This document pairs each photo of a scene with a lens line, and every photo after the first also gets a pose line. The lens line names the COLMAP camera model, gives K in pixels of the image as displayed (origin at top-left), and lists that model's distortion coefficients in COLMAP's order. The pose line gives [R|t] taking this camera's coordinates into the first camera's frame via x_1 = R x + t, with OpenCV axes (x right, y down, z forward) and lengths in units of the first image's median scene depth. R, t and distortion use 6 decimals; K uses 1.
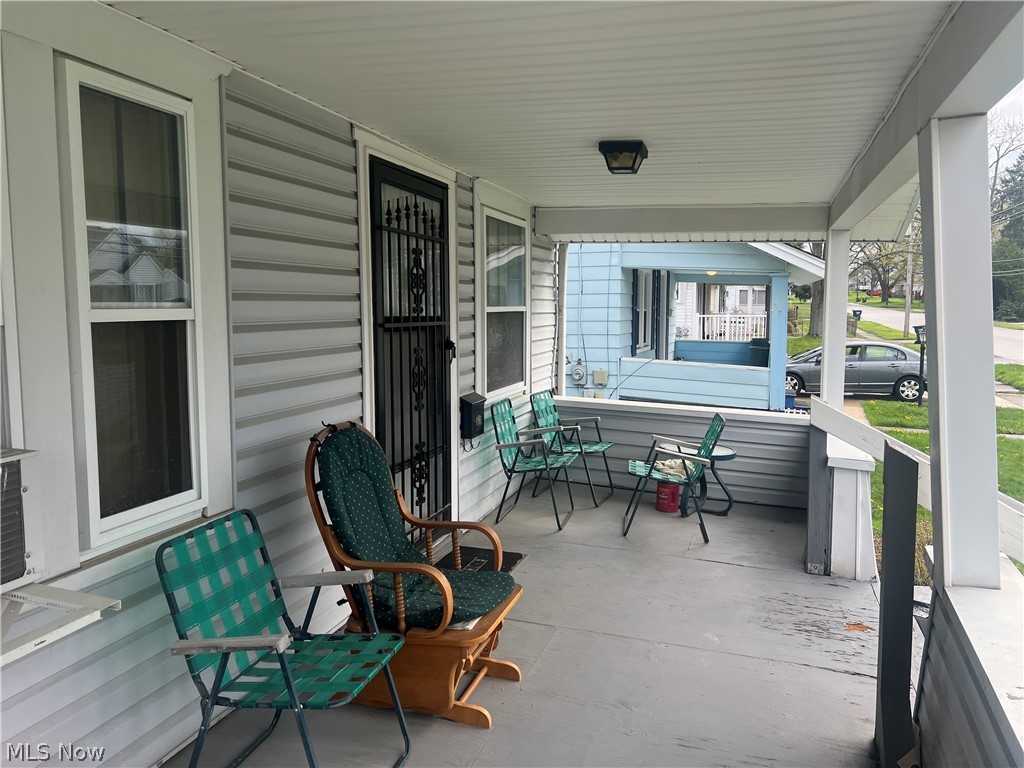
lens RADIAL K [[768.5, 0, 517.8], [0, 768.5, 385.0], [0, 0, 1]] dist [0.051261, -0.050709]
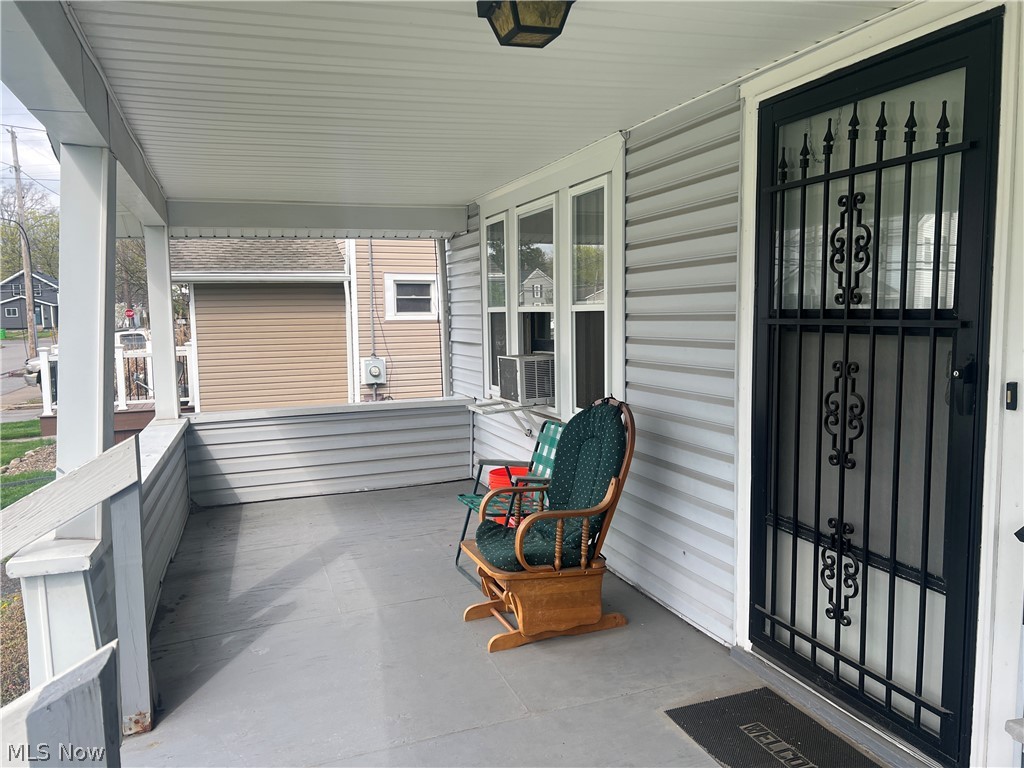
lens RADIAL K [[768.5, 0, 514.3], [0, 768.5, 383.3], [0, 0, 1]] dist [0.051261, -0.050709]
pose [[-0.782187, 0.067148, -0.619414, 0.498640], [-0.051260, 0.983869, 0.171388, -0.137366], [0.620931, 0.165809, -0.766128, 1.464677]]
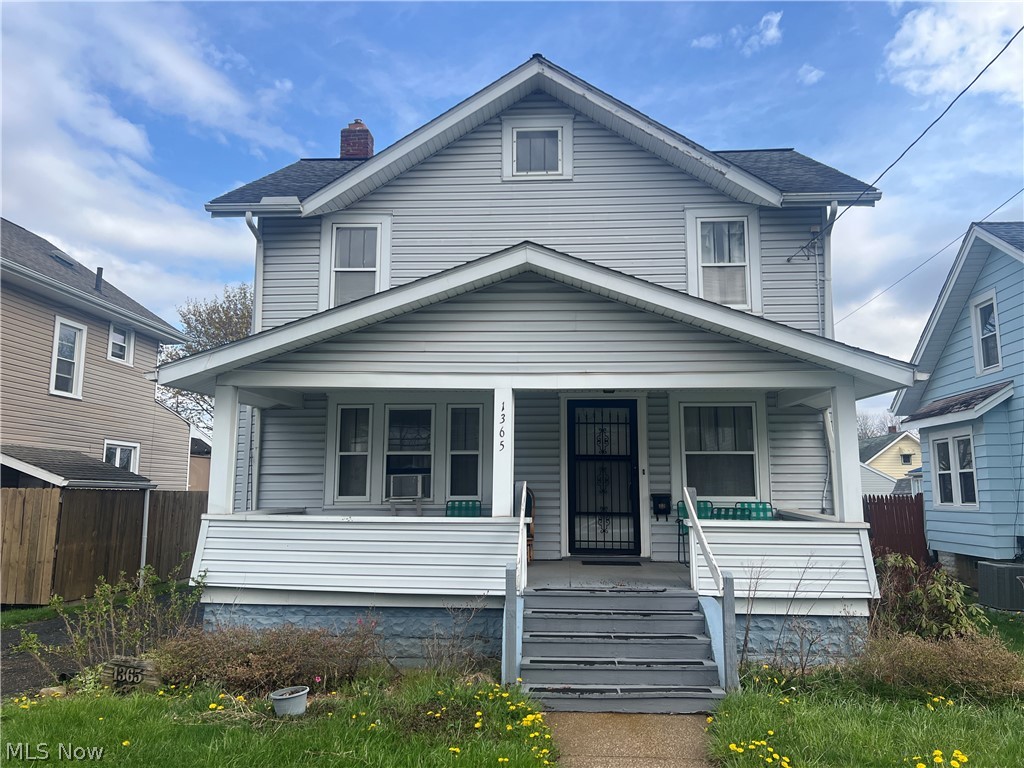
lens RADIAL K [[768.5, 0, 517.4], [0, 768.5, 374.9], [0, 0, 1]] dist [0.051261, -0.050709]
pose [[0.253046, -0.149169, -0.955885, 2.512891], [-0.100628, 0.978624, -0.179356, 0.149171], [0.962207, 0.141574, 0.232626, 0.121201]]
